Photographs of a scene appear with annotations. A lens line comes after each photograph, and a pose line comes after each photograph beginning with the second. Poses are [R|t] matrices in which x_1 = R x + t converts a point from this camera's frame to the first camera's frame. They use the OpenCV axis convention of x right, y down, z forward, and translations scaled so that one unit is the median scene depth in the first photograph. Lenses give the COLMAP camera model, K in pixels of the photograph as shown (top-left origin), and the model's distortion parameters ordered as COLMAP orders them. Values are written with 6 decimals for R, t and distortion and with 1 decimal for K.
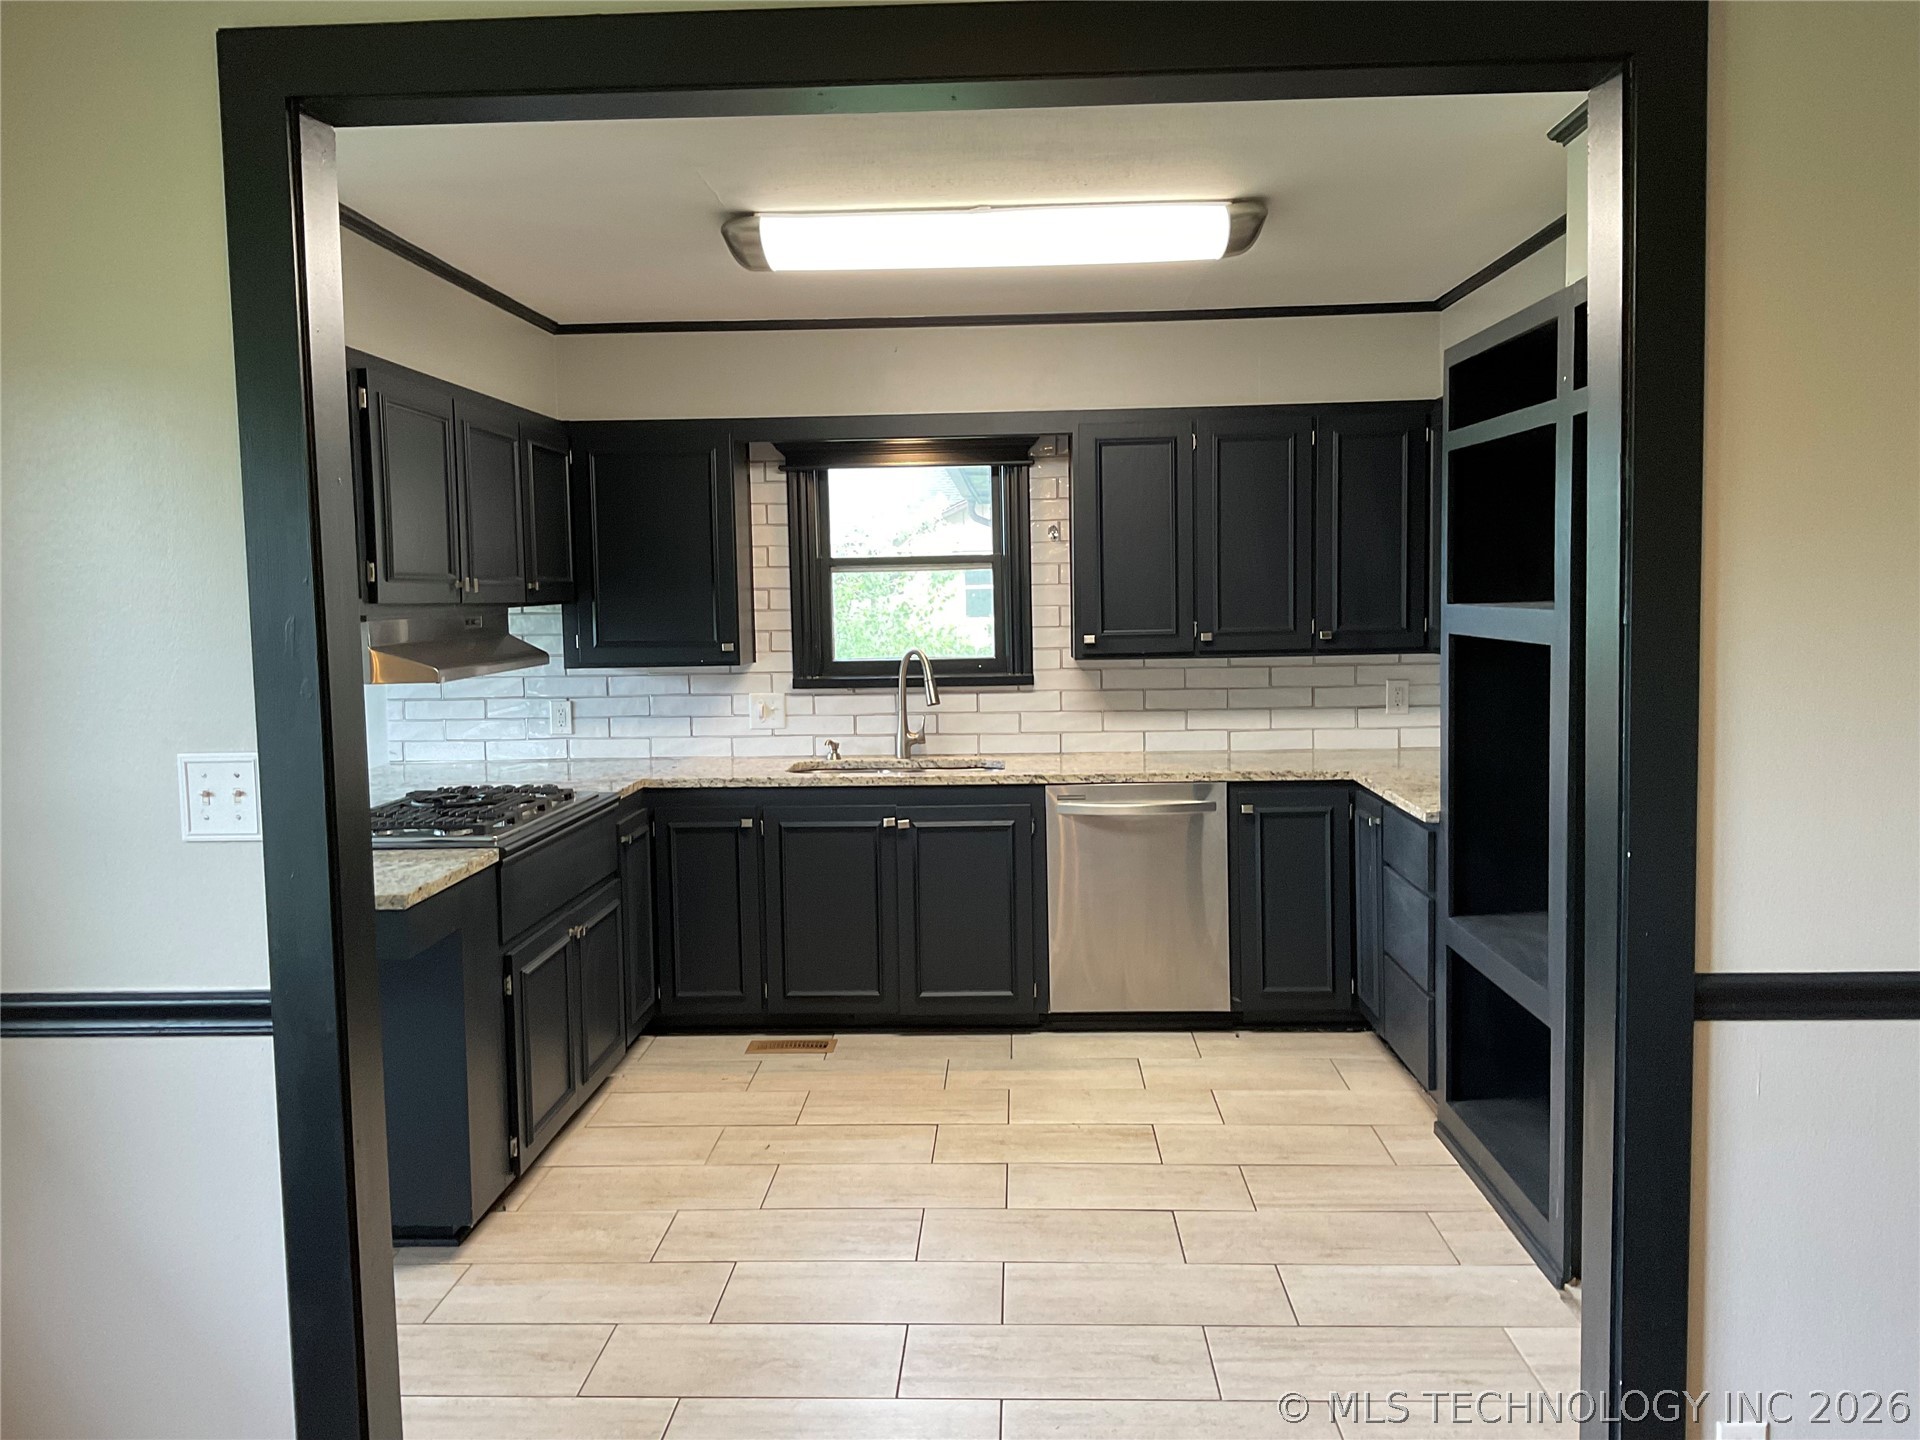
lens RADIAL K [[1583.5, 0, 960.0], [0, 1583.5, 720.0], [0, 0, 1]] dist [0.141755, -0.231296]
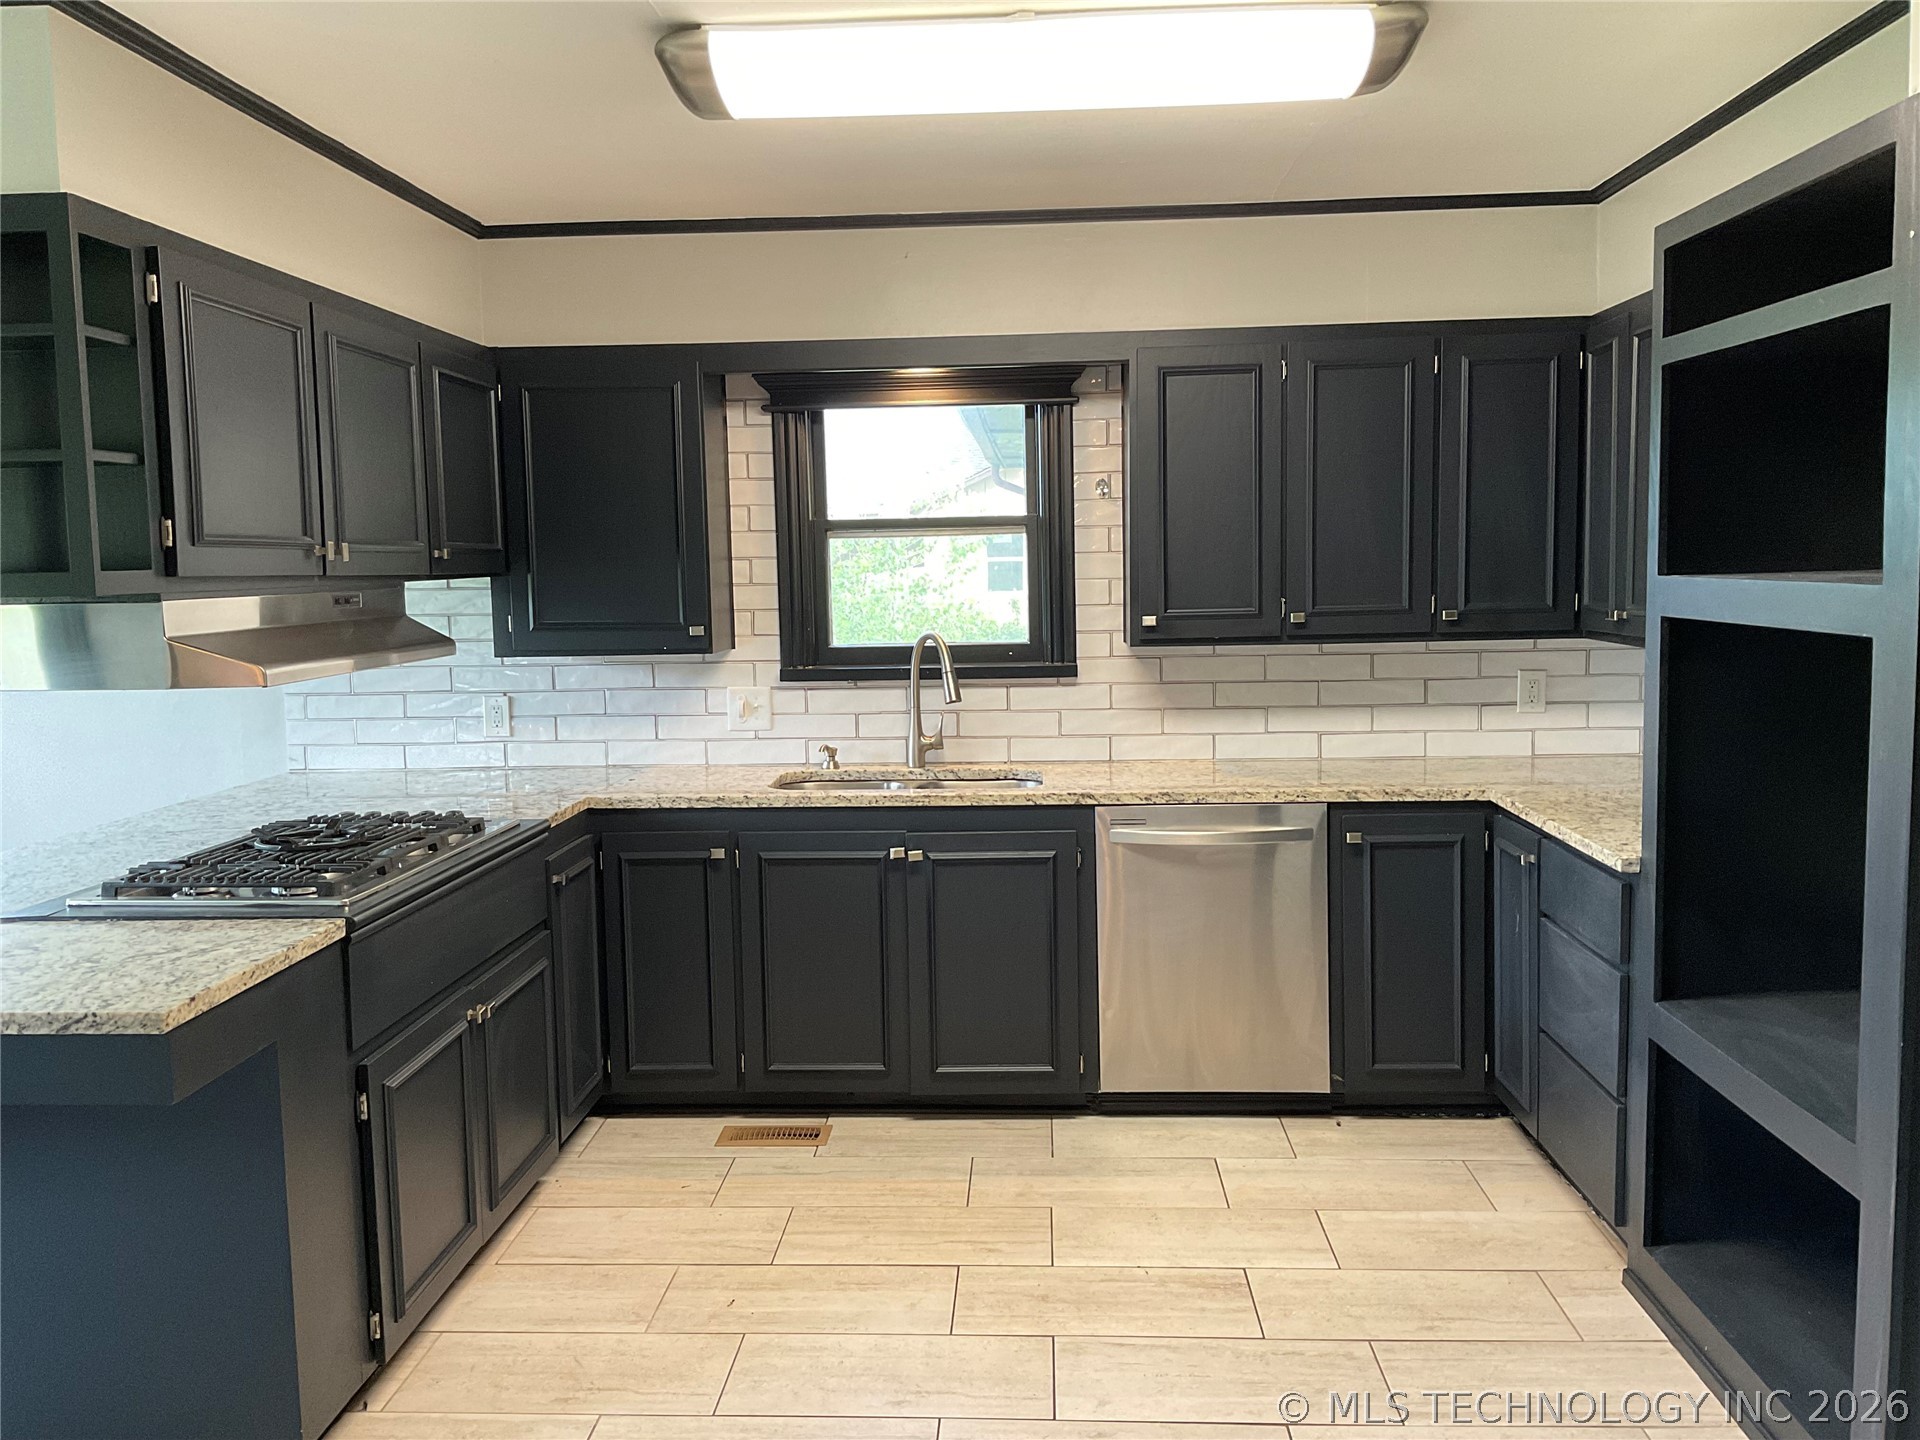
lens RADIAL K [[1583.5, 0, 960.0], [0, 1583.5, 720.0], [0, 0, 1]] dist [0.141755, -0.231296]
pose [[0.999910, 0.000289, -0.013416, -0.002749], [-0.000058, 0.999853, 0.017154, -0.015472], [0.013419, -0.017152, 0.999763, 0.210261]]
